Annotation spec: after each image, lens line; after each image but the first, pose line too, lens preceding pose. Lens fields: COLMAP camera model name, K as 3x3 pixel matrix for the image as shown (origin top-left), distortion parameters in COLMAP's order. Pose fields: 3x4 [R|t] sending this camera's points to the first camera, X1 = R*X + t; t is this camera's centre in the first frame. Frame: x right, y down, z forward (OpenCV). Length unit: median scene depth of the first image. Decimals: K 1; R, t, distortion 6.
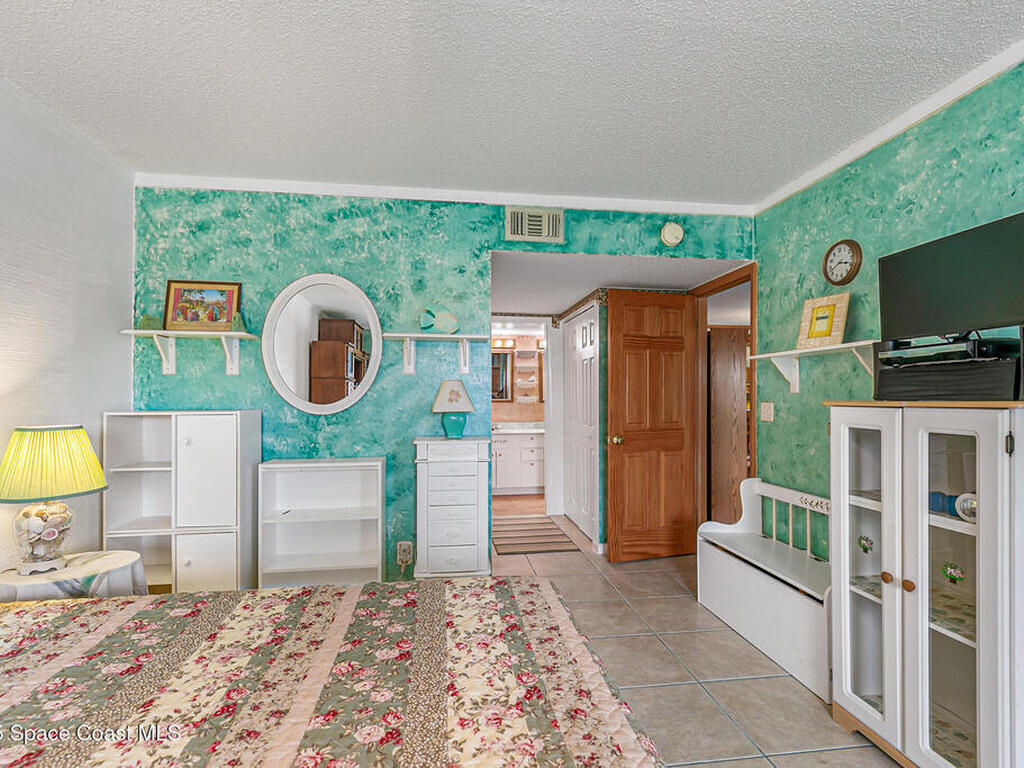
lens RADIAL K [[501.5, 0, 511.5], [0, 501.5, 390.7], [0, 0, 1]] dist [-0.001768, -0.000127]
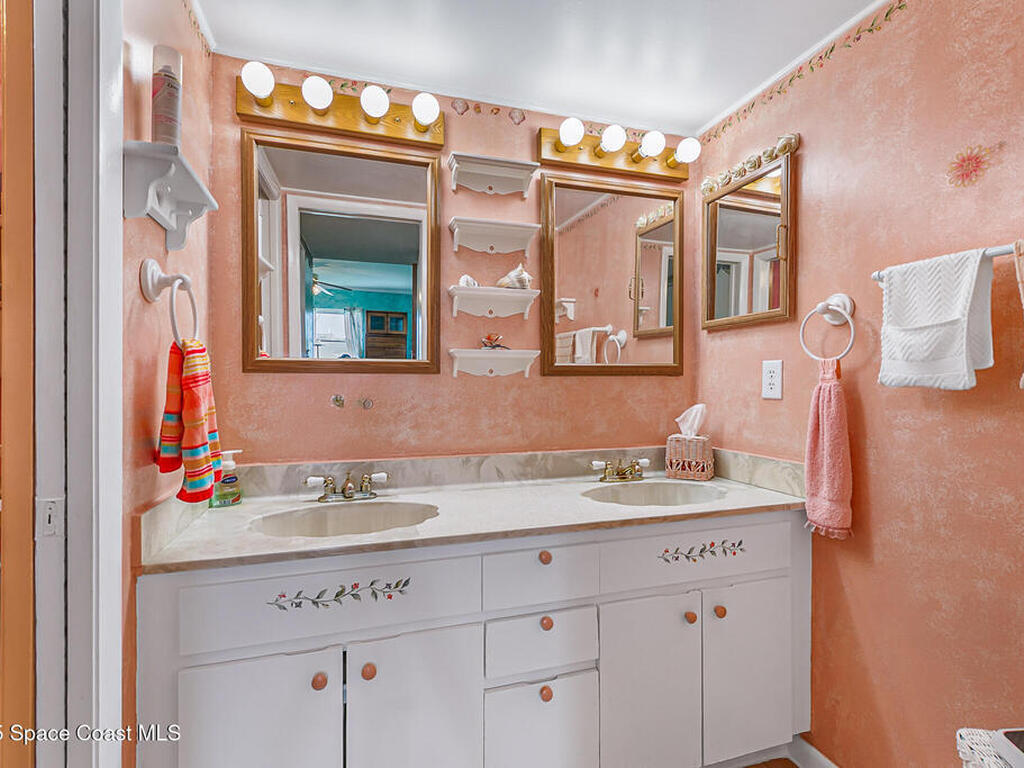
lens RADIAL K [[501.5, 0, 510.8], [0, 501.5, 381.5], [0, 0, 1]] dist [-0.001768, -0.000127]
pose [[0.984600, 0.001035, 0.174819, -0.004754], [-0.004424, 0.999810, 0.018997, 0.022839], [-0.174766, -0.019478, 0.984417, 0.756222]]
